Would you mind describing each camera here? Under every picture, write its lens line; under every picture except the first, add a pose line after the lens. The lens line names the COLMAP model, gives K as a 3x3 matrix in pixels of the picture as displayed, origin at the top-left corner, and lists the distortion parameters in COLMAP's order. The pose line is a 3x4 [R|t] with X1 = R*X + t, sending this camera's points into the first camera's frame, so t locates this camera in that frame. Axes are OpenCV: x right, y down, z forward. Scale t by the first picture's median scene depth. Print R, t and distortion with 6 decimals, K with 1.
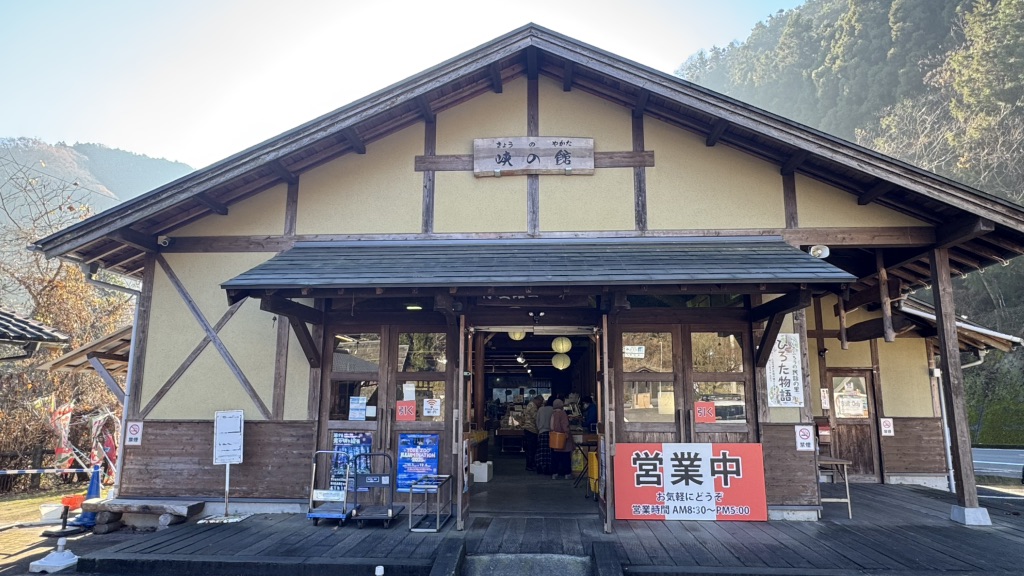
lens RADIAL K [[618.0, 0, 509.6], [0, 618.0, 291.8], [0, 0, 1]] dist [0.000335, 0.000131]
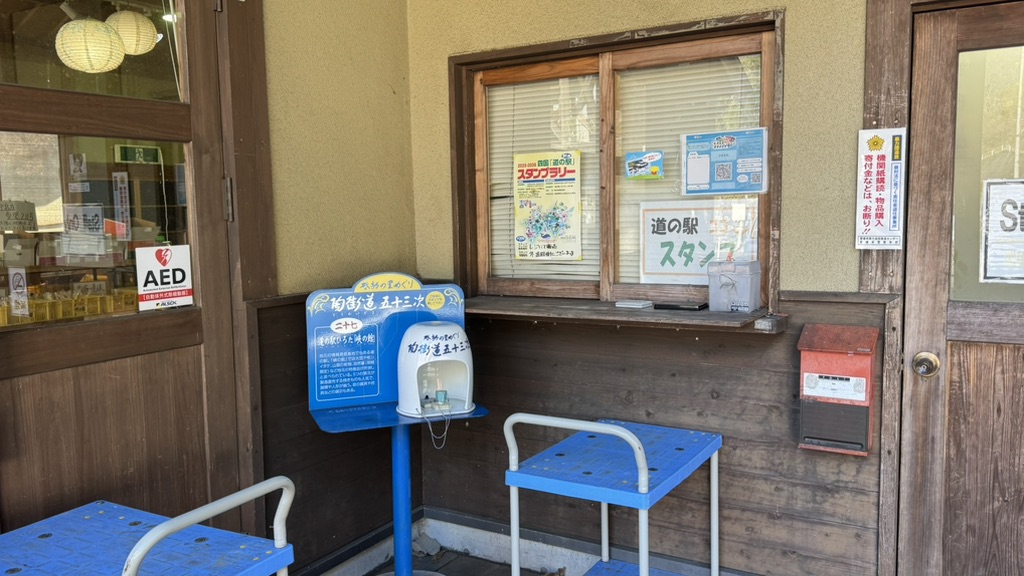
lens RADIAL K [[808.9, 0, 512.0], [0, 808.9, 288.0], [0, 0, 1]] dist [0.003900, 0.002418]
pose [[0.886328, 0.021200, -0.462572, 0.742336], [0.104332, 0.964122, 0.244096, 0.189226], [0.451150, -0.264610, 0.852317, 1.074387]]
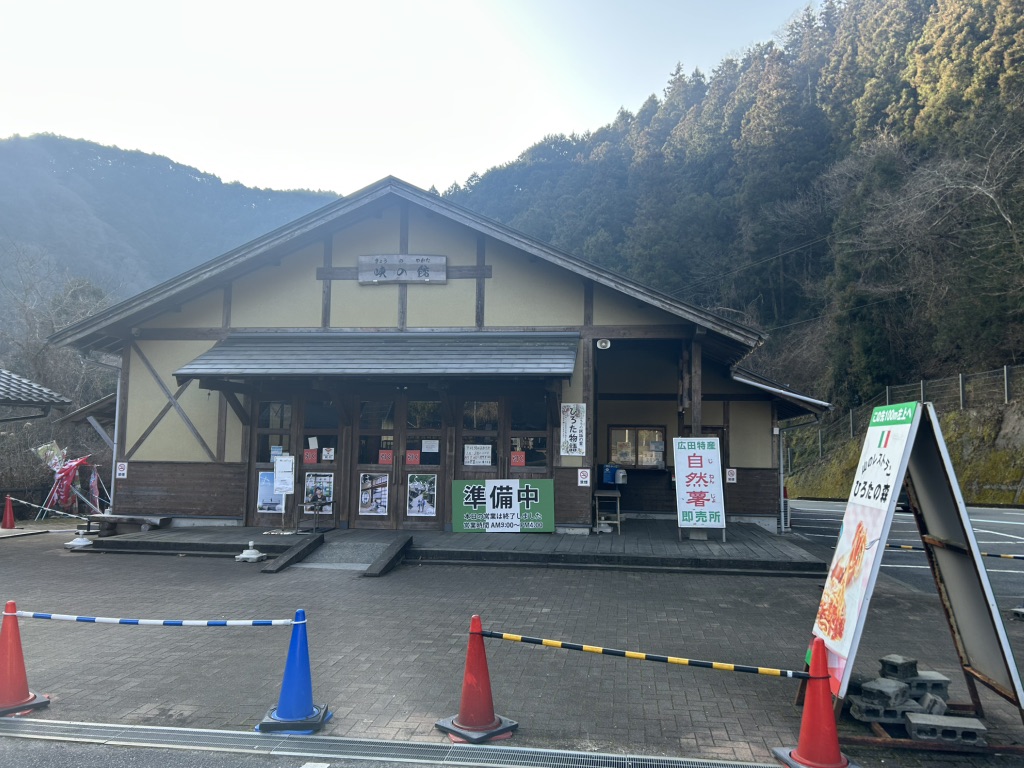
lens RADIAL K [[784.5, 0, 526.1], [0, 784.5, 394.7], [0, 0, 1]] dist [0.070019, -0.103012]
pose [[0.998022, 0.005534, -0.062626, 0.431683], [0.000639, 0.995174, 0.098122, -0.121694], [0.062867, -0.097968, 0.993202, -0.733061]]
